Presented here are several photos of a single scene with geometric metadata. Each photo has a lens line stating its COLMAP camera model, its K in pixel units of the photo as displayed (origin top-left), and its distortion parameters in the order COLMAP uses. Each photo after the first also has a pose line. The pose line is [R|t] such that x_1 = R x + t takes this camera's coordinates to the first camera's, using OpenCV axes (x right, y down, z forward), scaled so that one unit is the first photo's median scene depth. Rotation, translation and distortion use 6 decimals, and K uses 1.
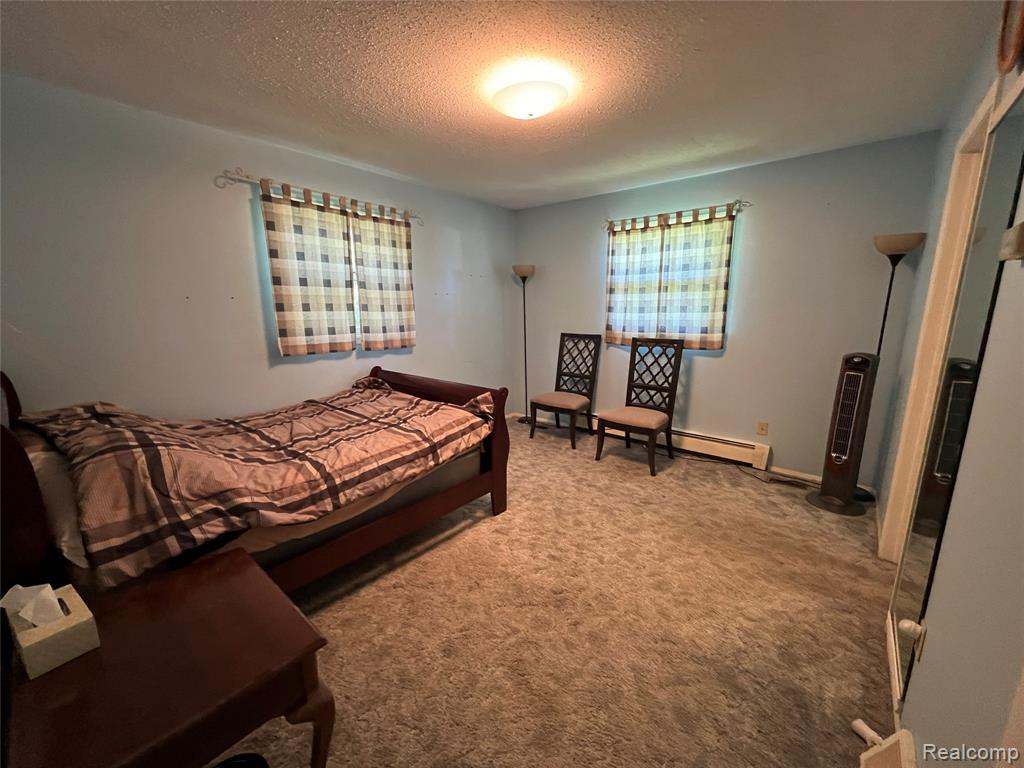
lens RADIAL K [[404.1, 0, 514.7], [0, 404.1, 388.1], [0, 0, 1]] dist [-0.004489, 0.000894]
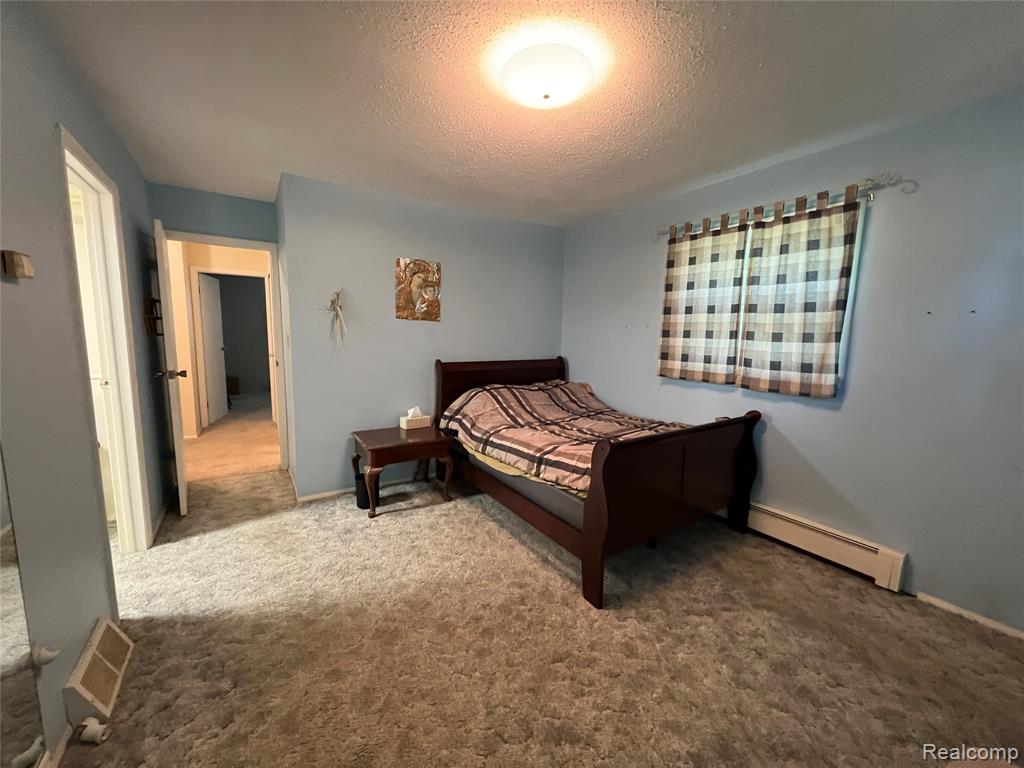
lens RADIAL K [[404.1, 0, 514.1], [0, 404.1, 387.2], [0, 0, 1]] dist [-0.004489, 0.000894]
pose [[-0.295106, 0.120189, -0.947875, 0.591061], [-0.212007, 0.959090, 0.187616, -0.163018], [0.931647, 0.256322, -0.257552, 0.853181]]
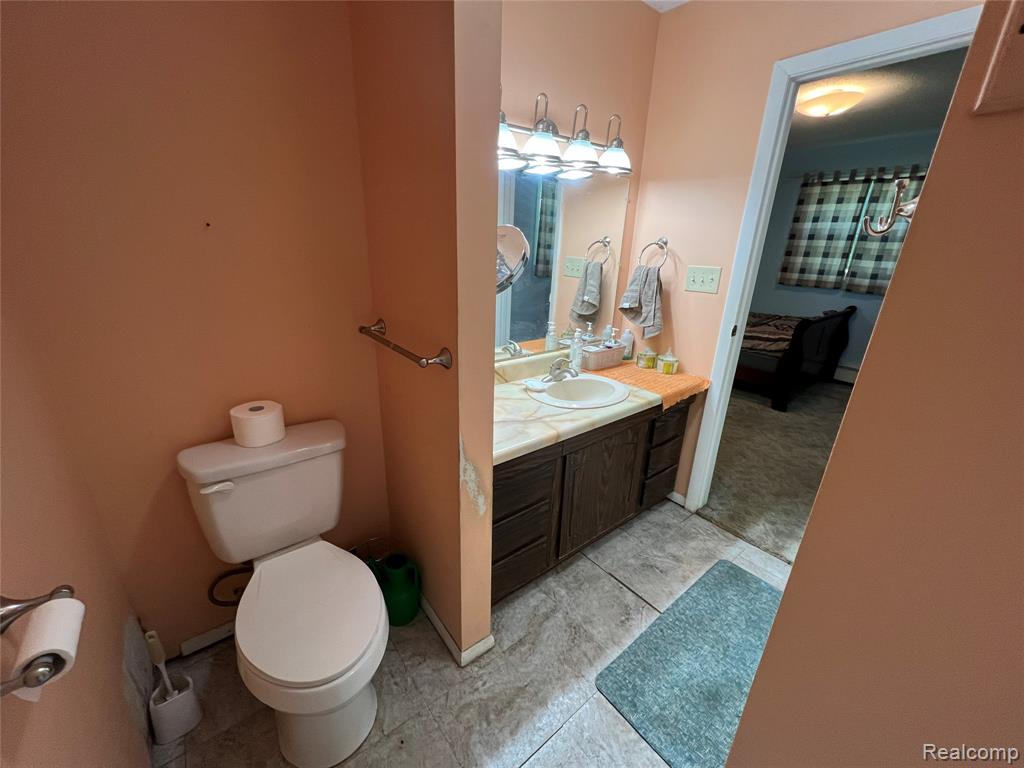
lens RADIAL K [[404.1, 0, 514.9], [0, 404.1, 385.8], [0, 0, 1]] dist [-0.004489, 0.000894]
pose [[-0.211484, 0.324832, -0.921824, 1.228491], [-0.224472, 0.901803, 0.369275, -0.063693], [0.951256, 0.285019, -0.117801, 0.262074]]
